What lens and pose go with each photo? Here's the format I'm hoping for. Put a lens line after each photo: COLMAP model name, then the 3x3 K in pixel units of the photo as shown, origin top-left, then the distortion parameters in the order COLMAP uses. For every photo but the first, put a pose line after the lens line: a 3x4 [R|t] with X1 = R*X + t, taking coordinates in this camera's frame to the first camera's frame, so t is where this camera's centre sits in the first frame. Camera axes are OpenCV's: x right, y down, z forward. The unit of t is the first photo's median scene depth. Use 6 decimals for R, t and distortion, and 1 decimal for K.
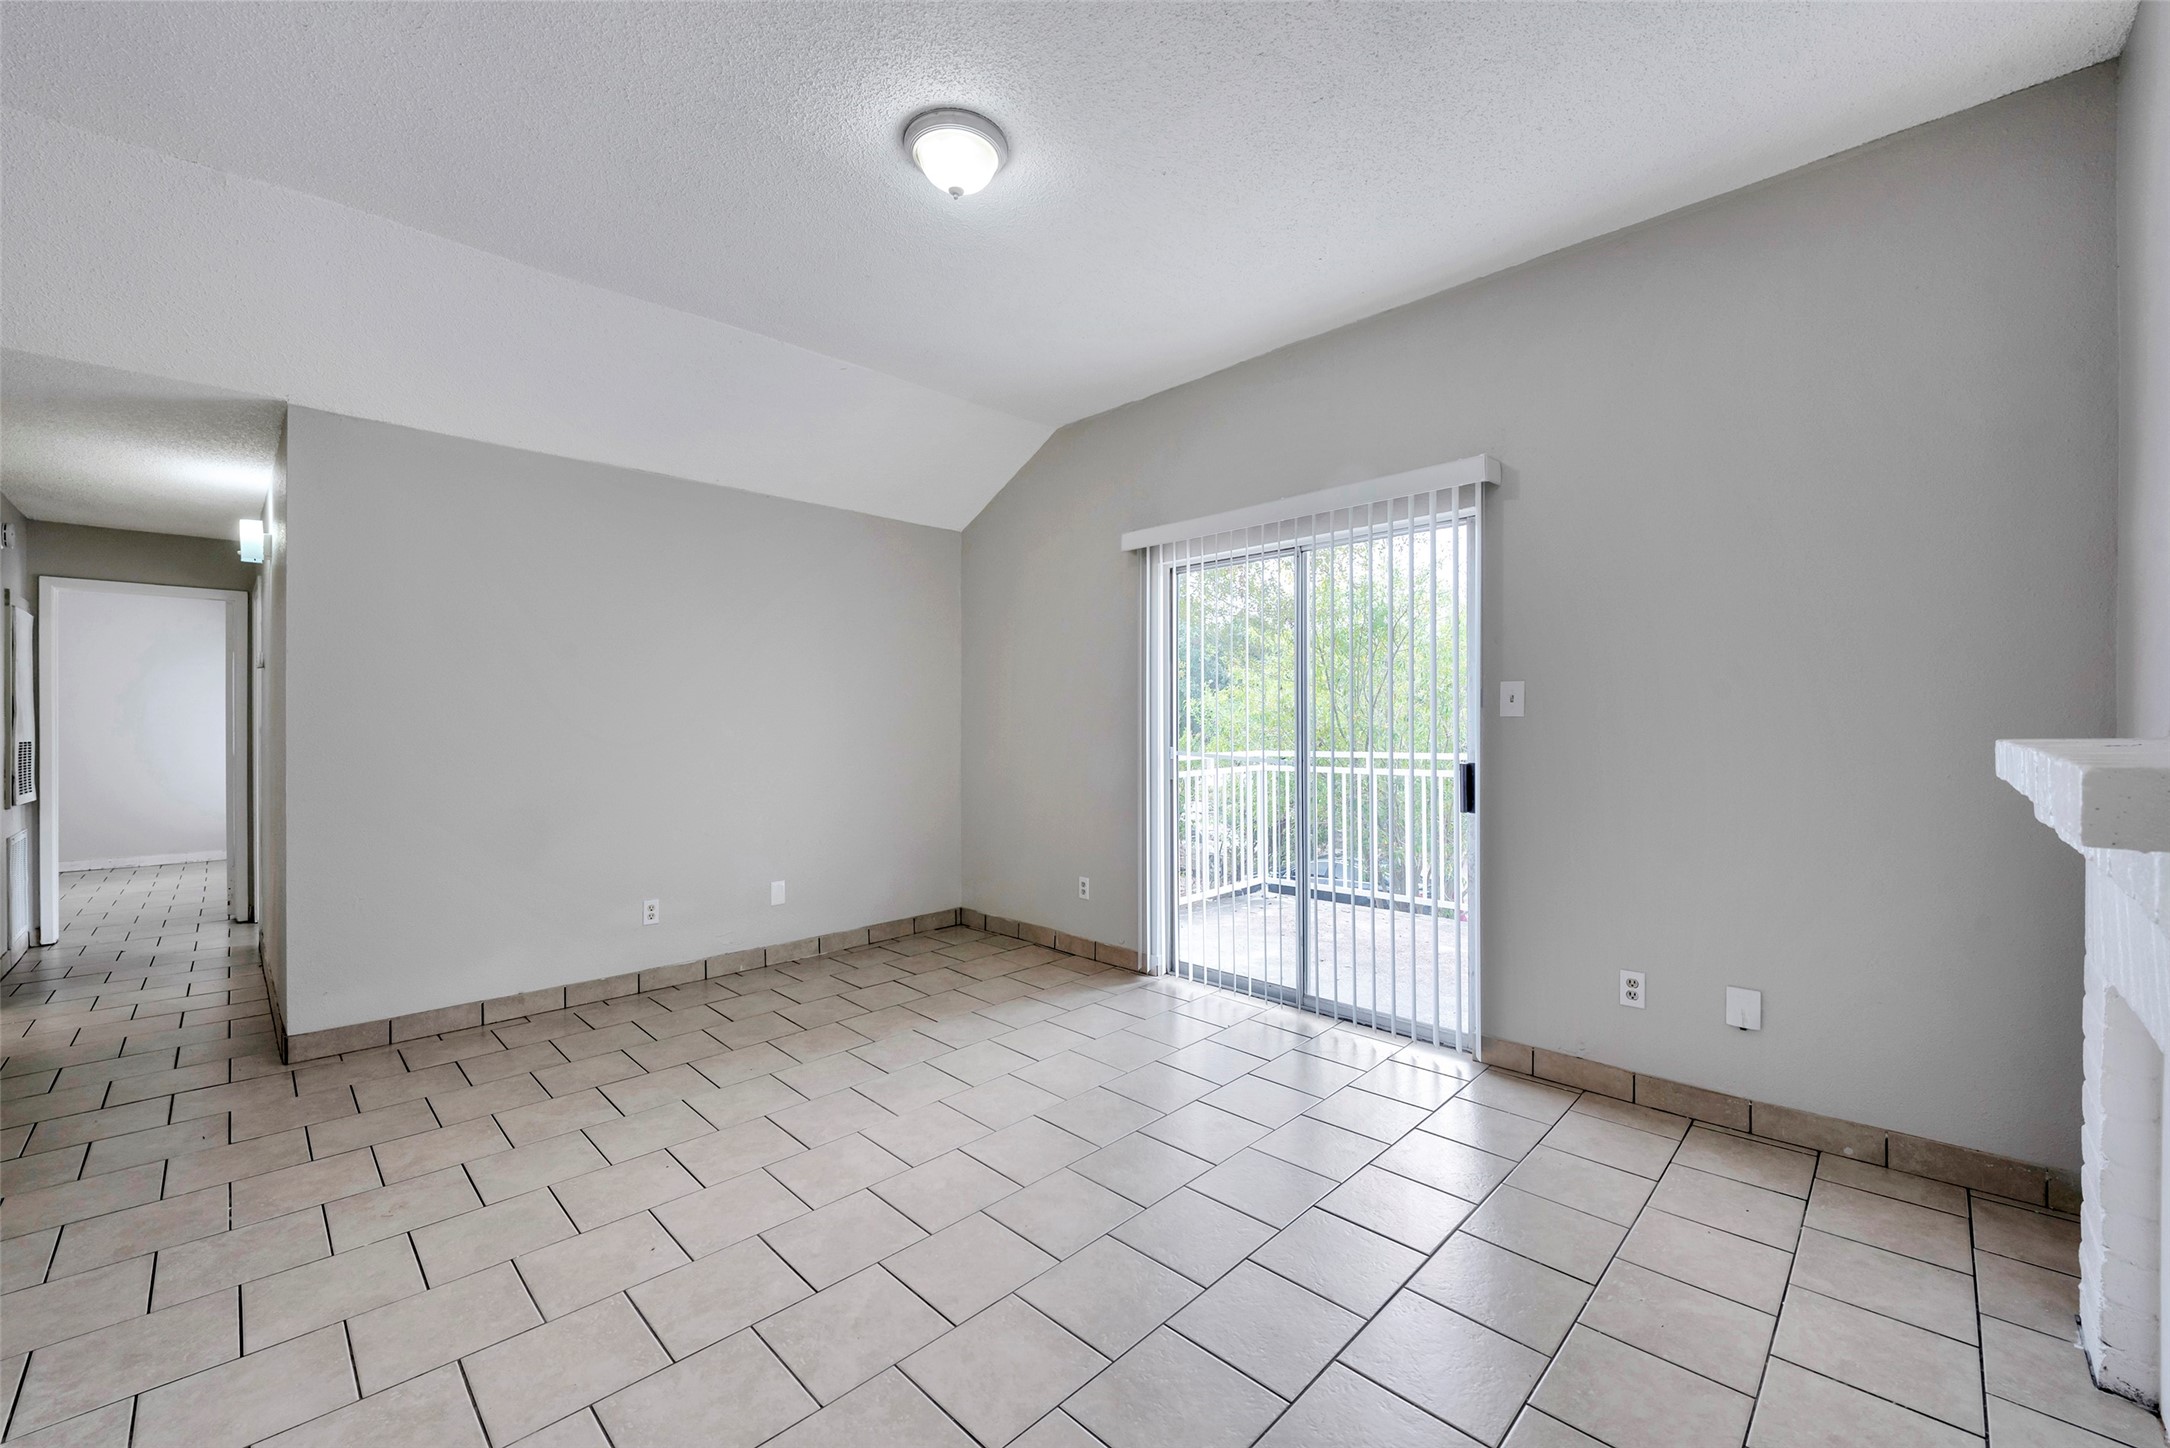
lens RADIAL K [[863.2, 0, 1072.8], [0, 863.2, 719.2], [0, 0, 1]] dist [-0.000663, -0.005697]
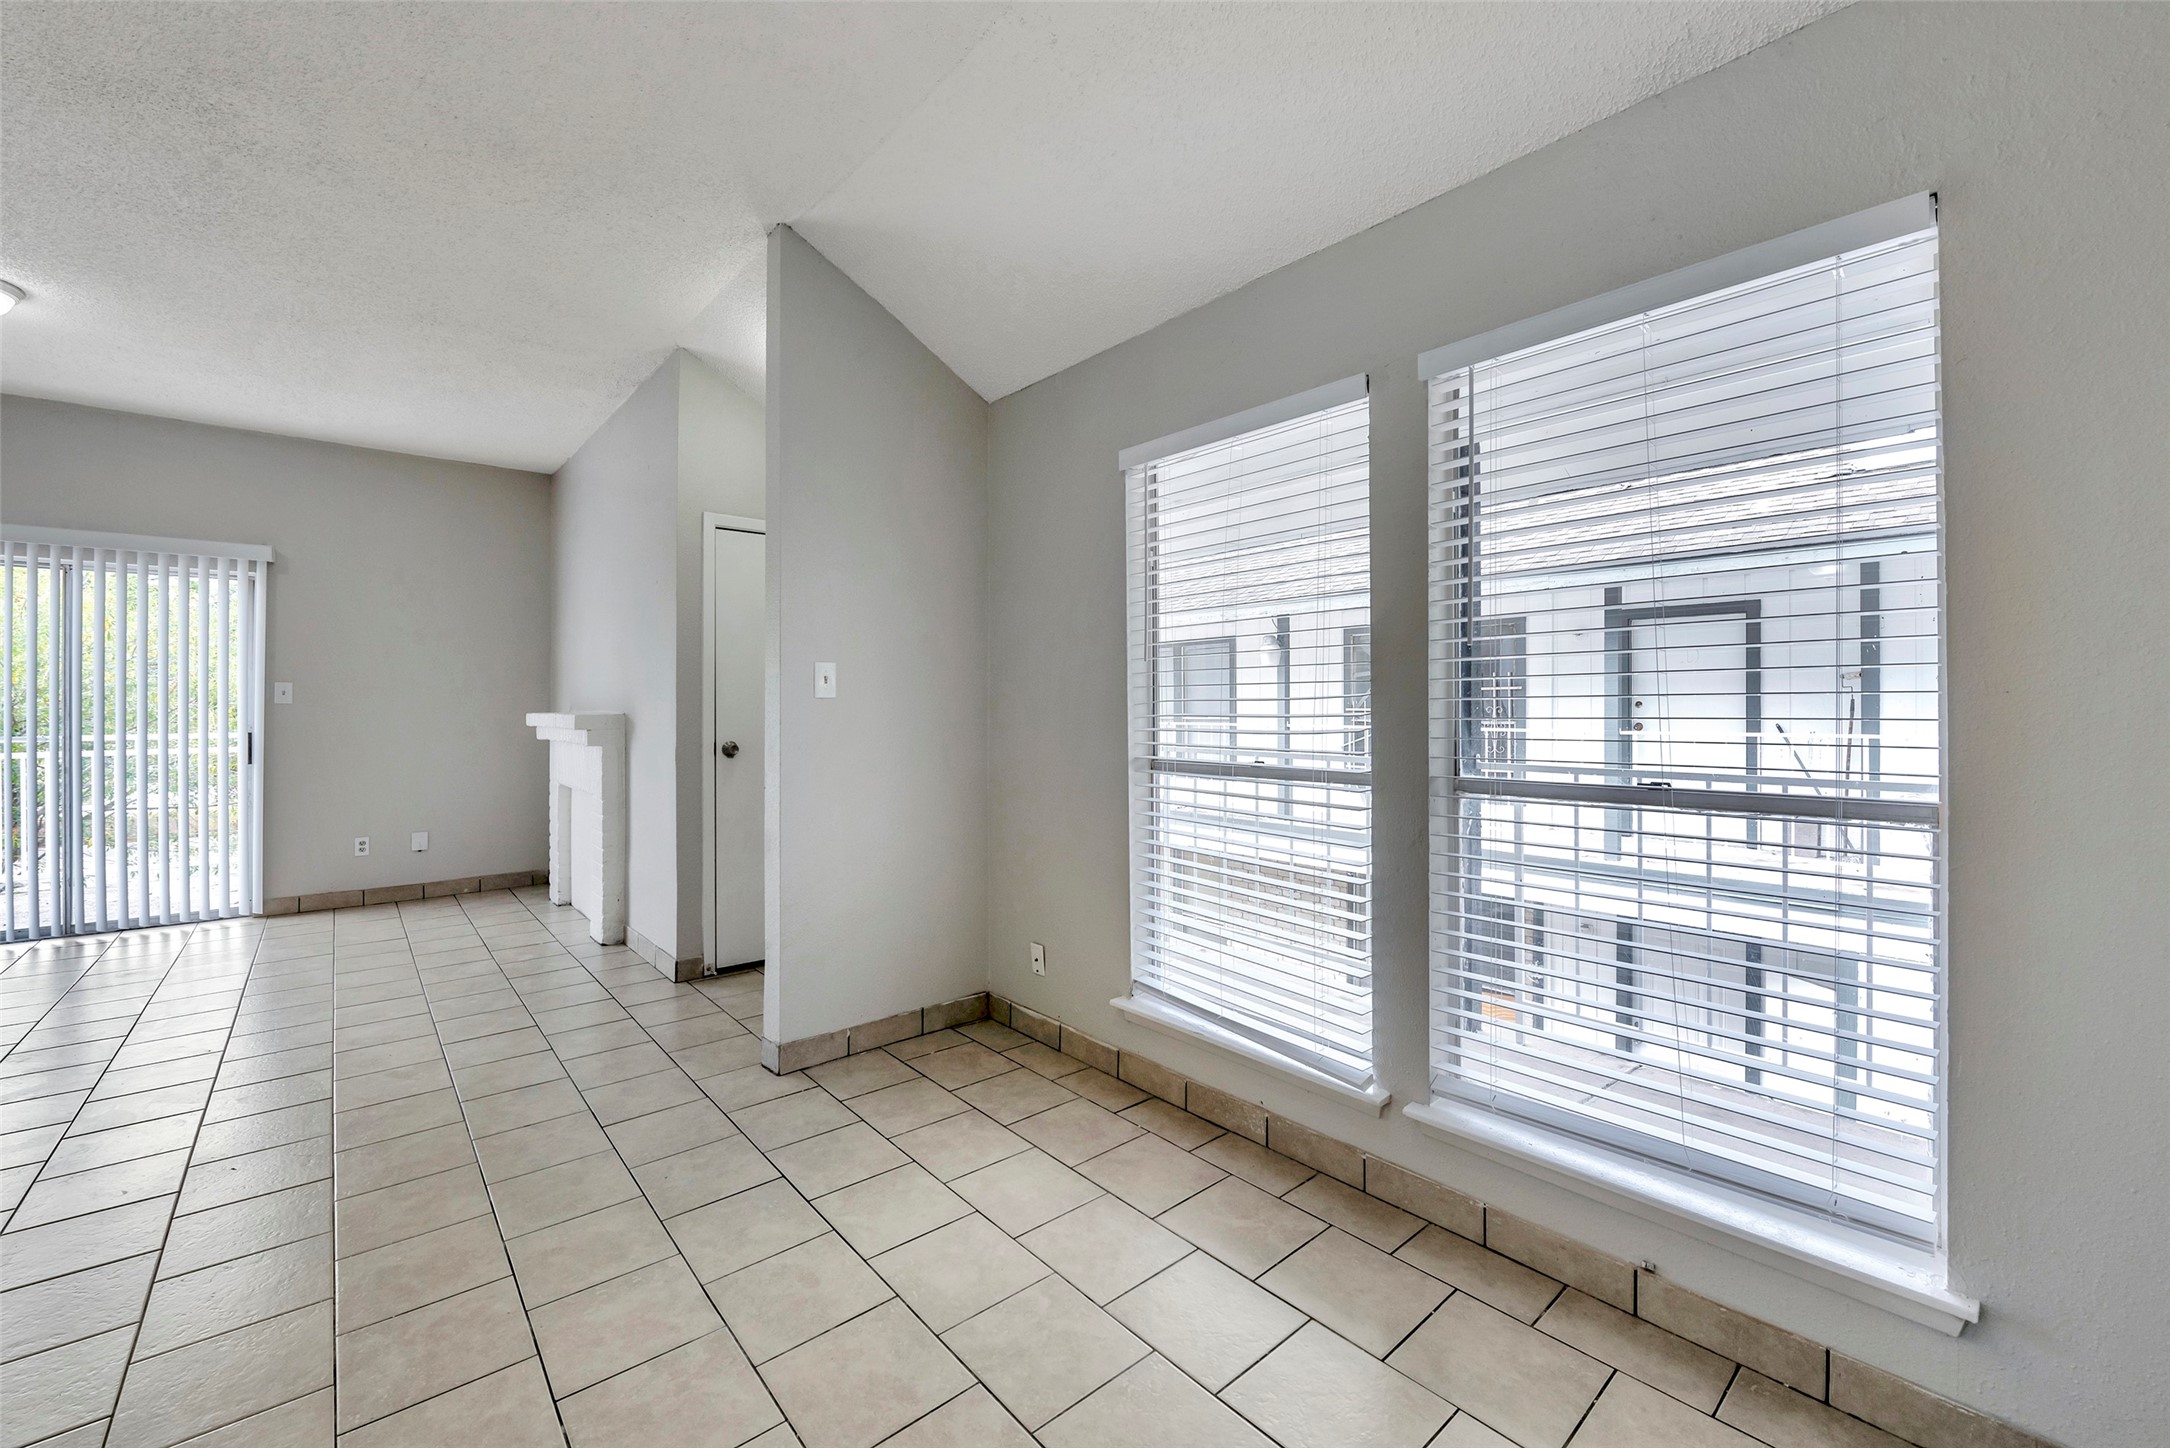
lens RADIAL K [[863.2, 0, 1072.8], [0, 863.2, 719.2], [0, 0, 1]] dist [-0.000663, -0.005697]
pose [[0.080128, -0.008981, 0.996744, -1.033244], [-0.005813, 0.999938, 0.009477, 0.002914], [-0.996768, -0.006554, 0.080071, -0.665070]]
